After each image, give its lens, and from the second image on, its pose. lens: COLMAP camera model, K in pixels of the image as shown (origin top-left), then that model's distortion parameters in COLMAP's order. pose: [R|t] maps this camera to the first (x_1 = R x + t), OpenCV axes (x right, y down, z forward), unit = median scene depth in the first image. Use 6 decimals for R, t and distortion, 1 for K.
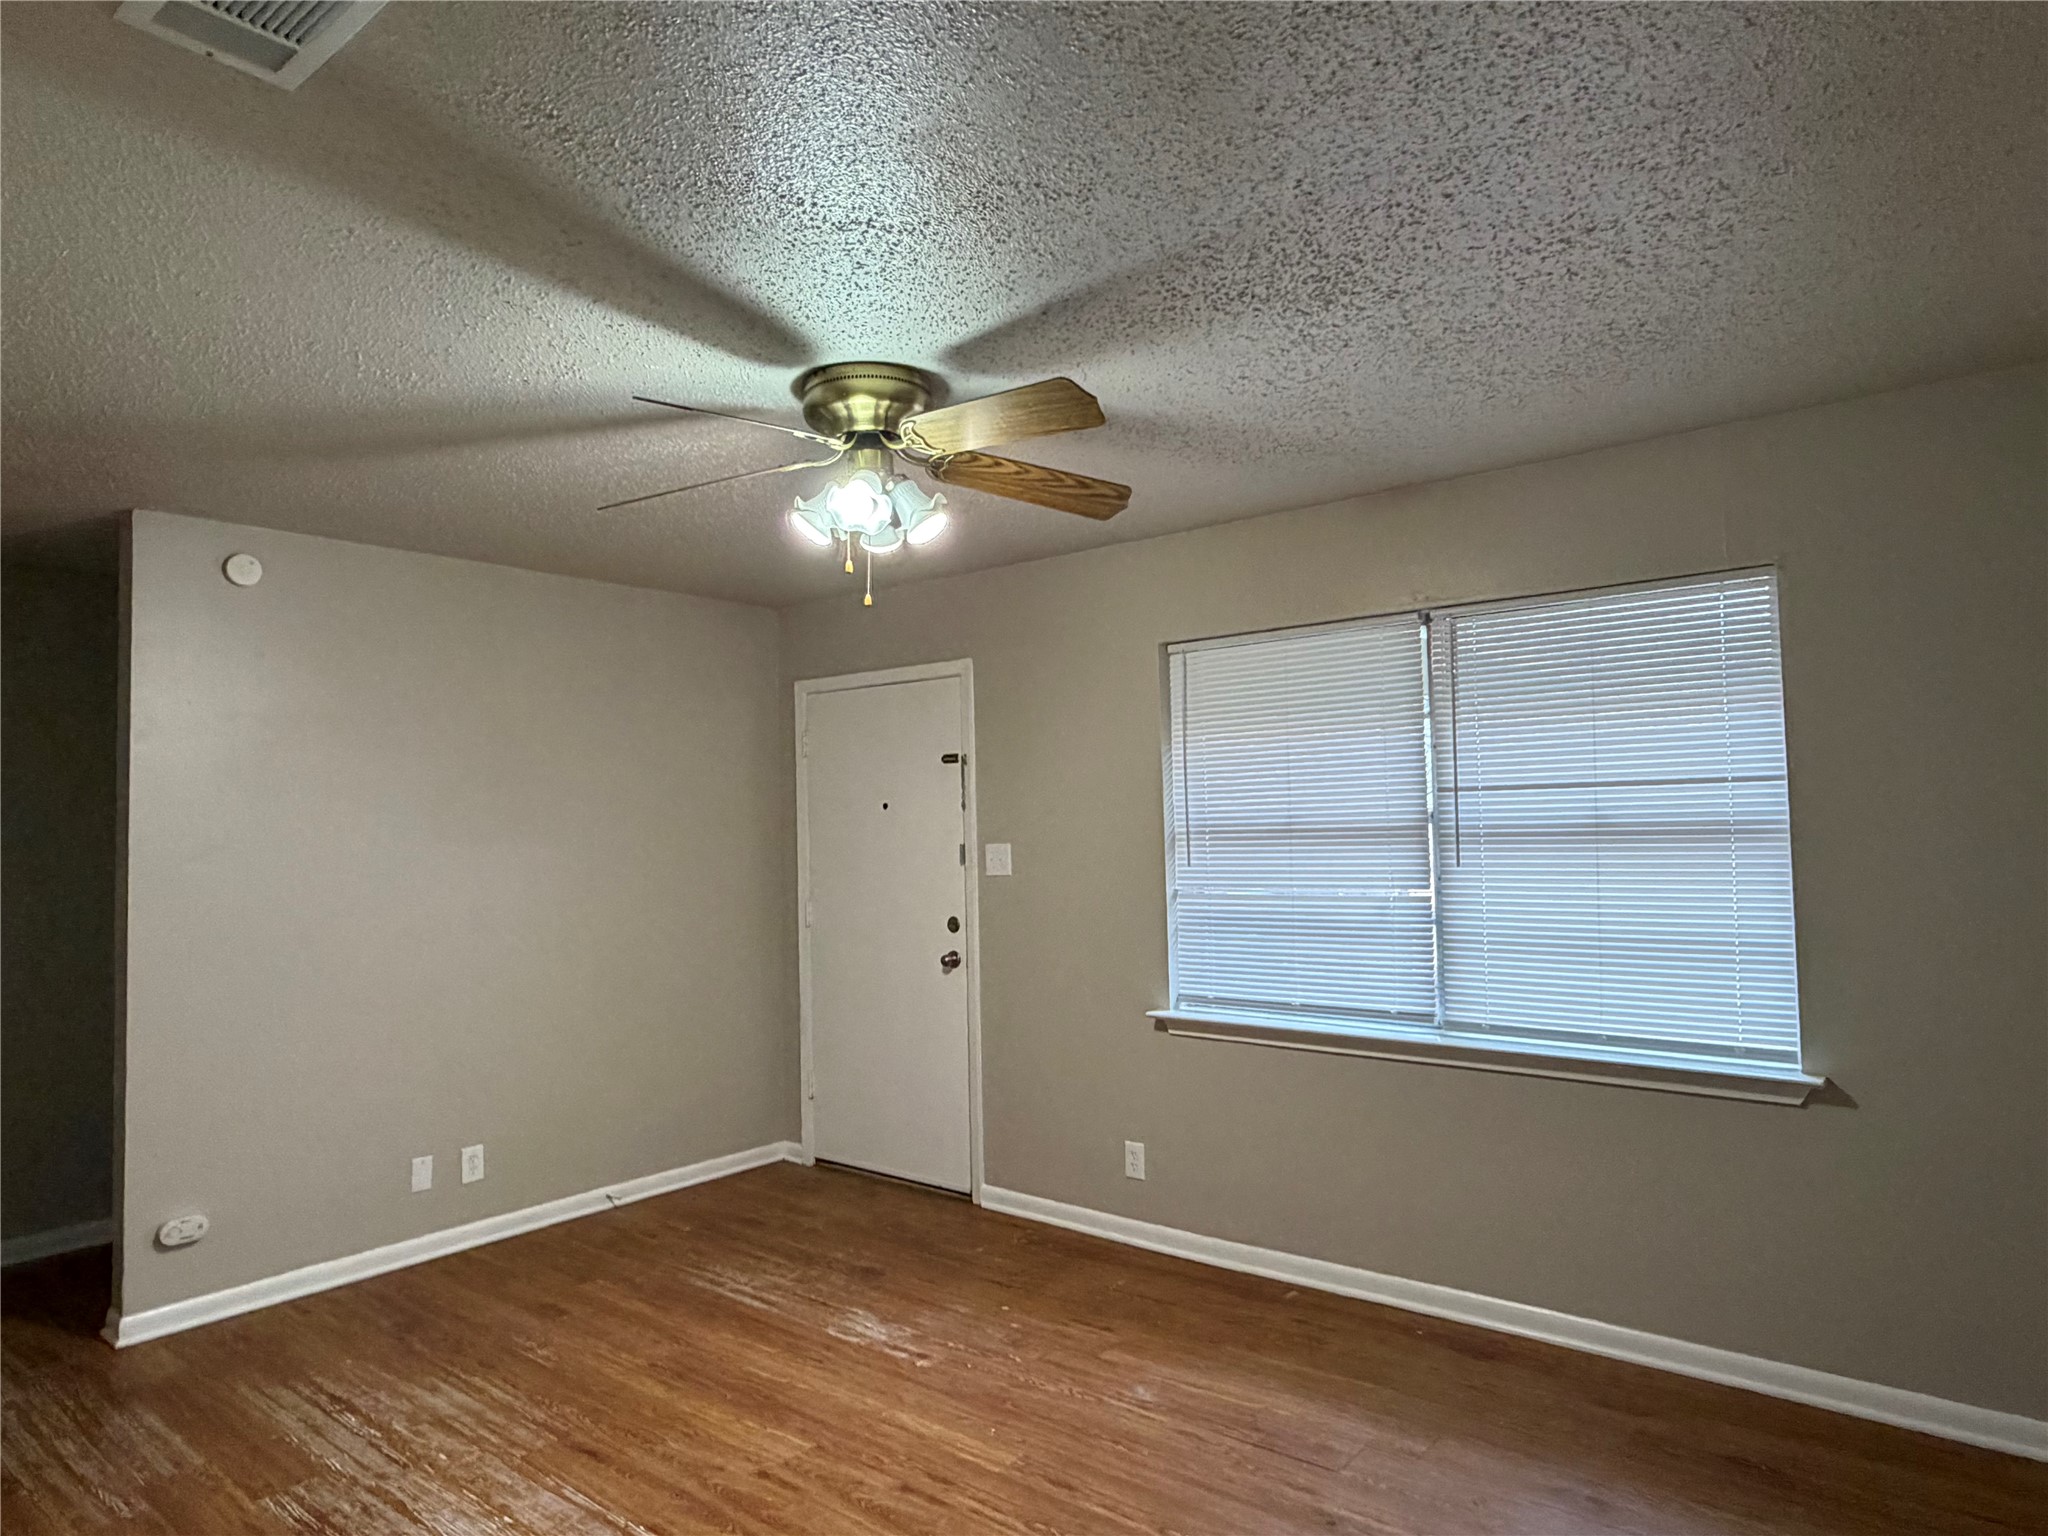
lens RADIAL K [[1226.0, 0, 1024.0], [0, 1226.0, 768.0], [0, 0, 1]] dist [-0.003711, -0.001723]
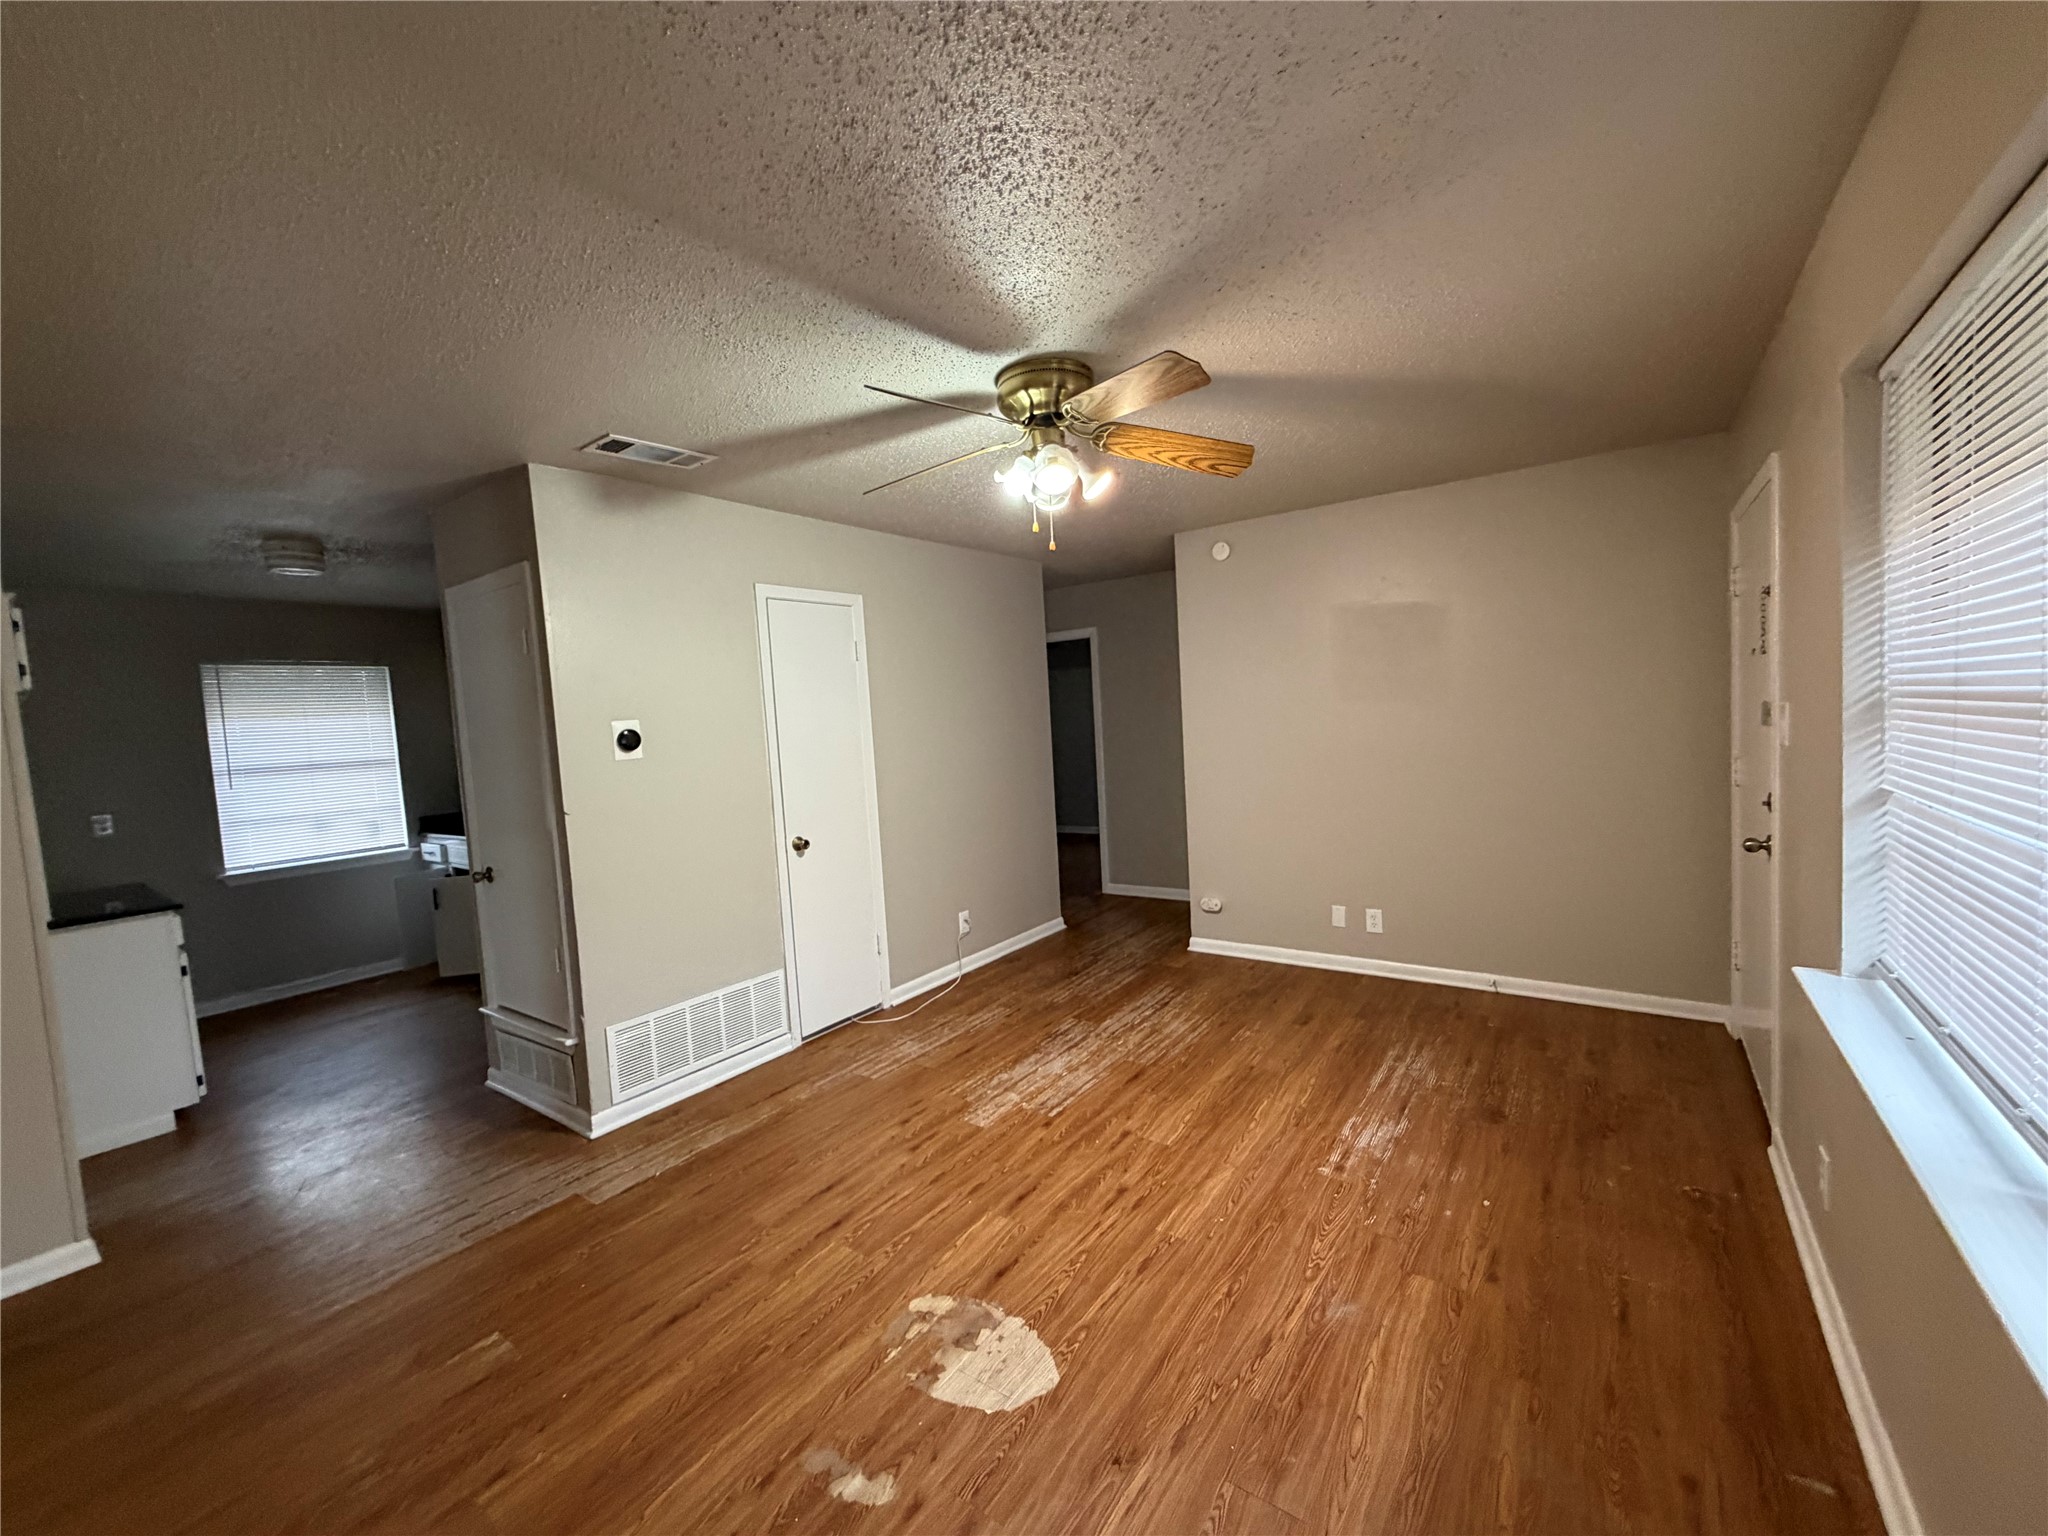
lens RADIAL K [[812.9, 0, 1024.0], [0, 812.9, 768.0], [0, 0, 1]] dist [0.002027, 0.000790]
pose [[0.070199, 0.085411, -0.993870, 0.619525], [0.097970, 0.990921, 0.092077, 0.013883], [0.992710, -0.103833, 0.061194, 0.707099]]
